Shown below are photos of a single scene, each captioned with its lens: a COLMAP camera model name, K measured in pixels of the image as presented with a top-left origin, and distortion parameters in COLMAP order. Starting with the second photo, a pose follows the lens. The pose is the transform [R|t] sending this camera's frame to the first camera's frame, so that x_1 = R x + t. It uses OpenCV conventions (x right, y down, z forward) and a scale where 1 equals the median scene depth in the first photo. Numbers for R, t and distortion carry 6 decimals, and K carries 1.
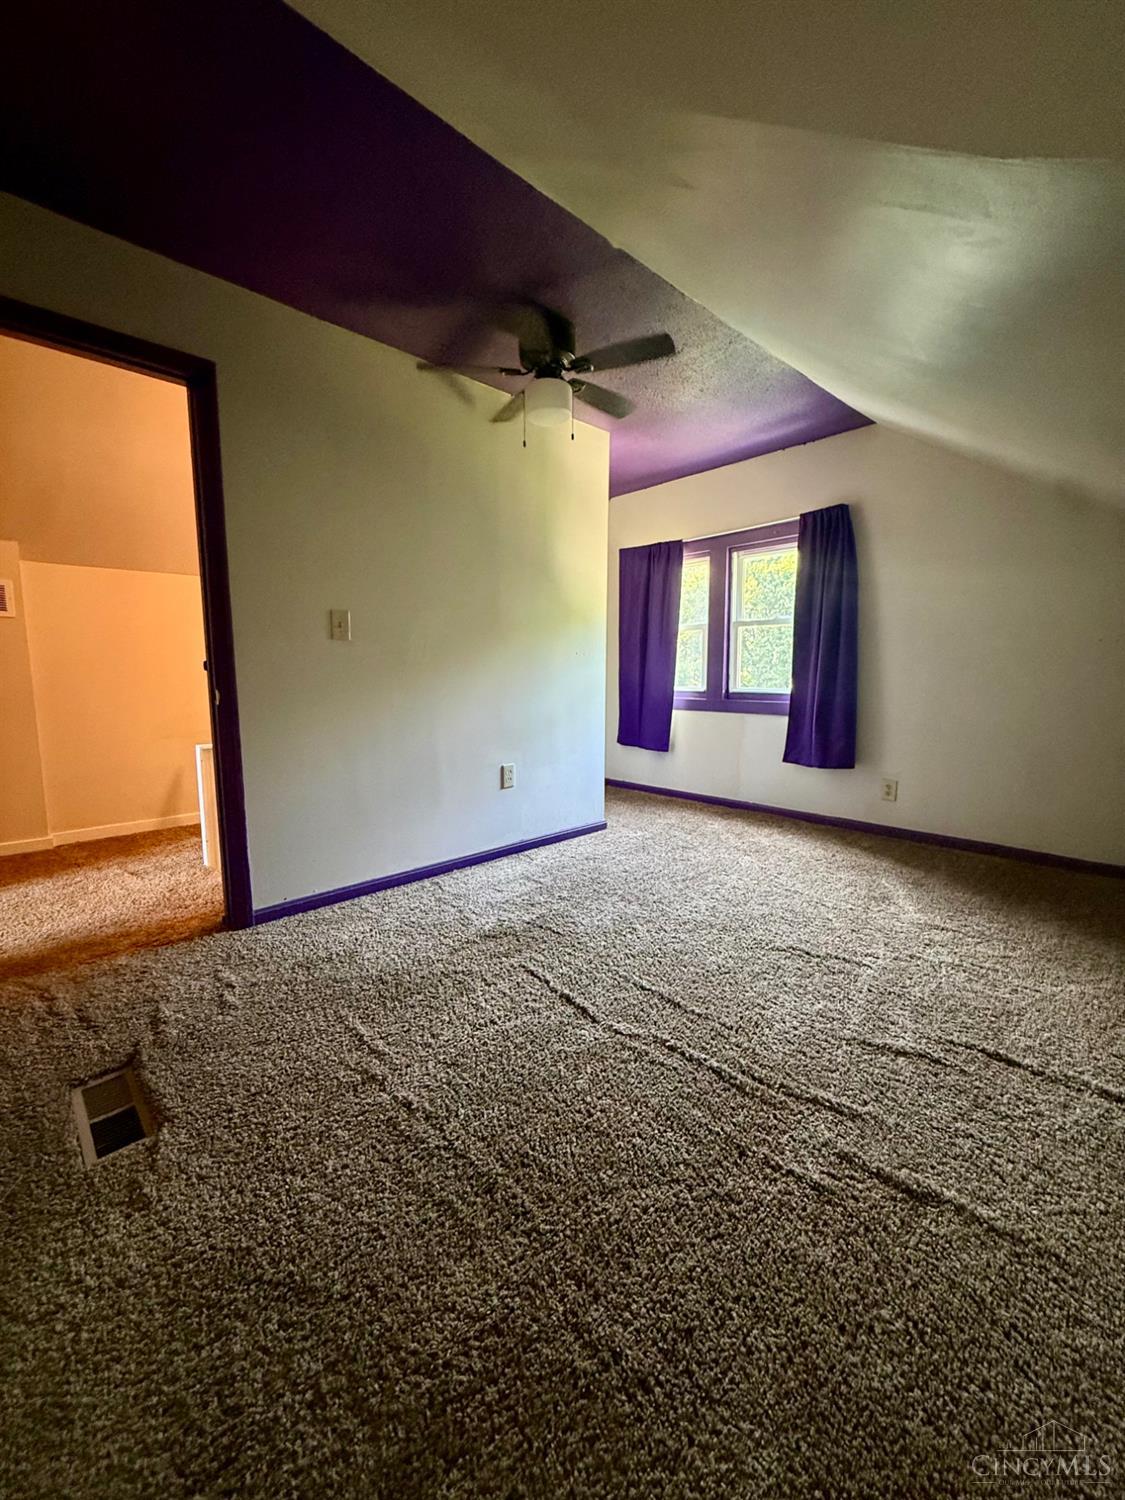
lens RADIAL K [[601.6, 0, 562.4], [0, 601.6, 747.6], [0, 0, 1]] dist [0.000548, 0.000323]
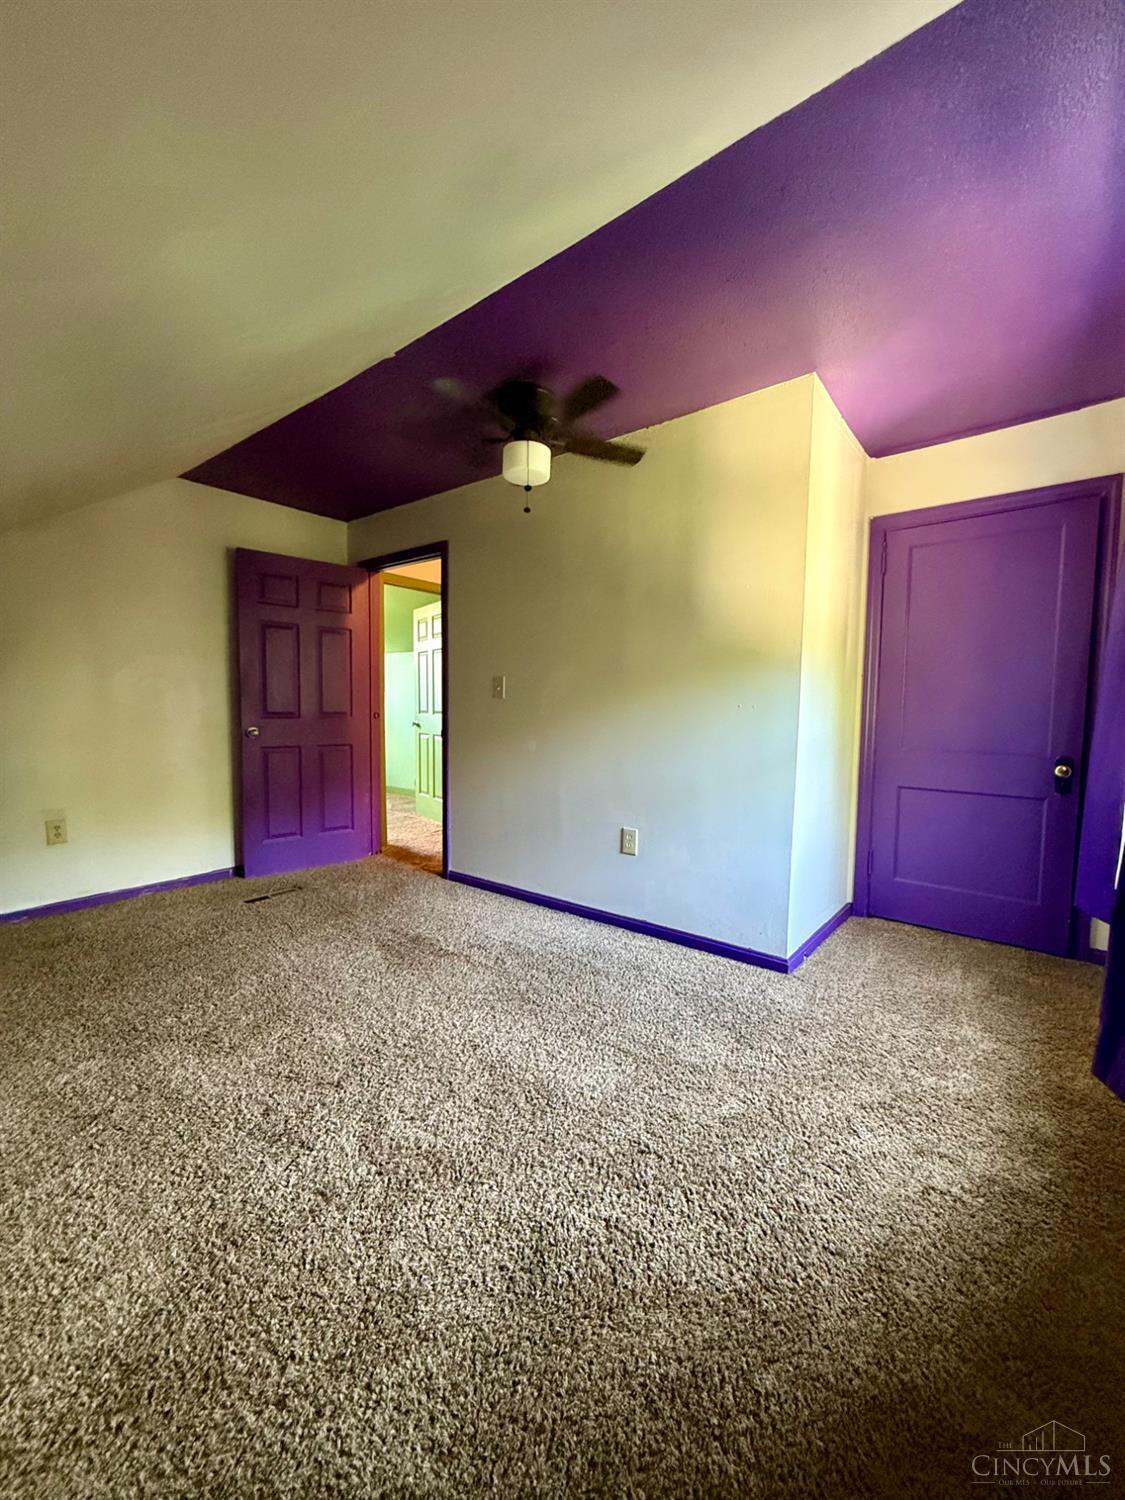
lens RADIAL K [[601.6, 0, 563.3], [0, 601.6, 750.7], [0, 0, 1]] dist [0.000548, 0.000323]
pose [[0.133854, 0.071694, -0.988404, 0.787575], [-0.148389, 0.987585, 0.051539, -0.119771], [0.979828, 0.139770, 0.142831, 0.760224]]
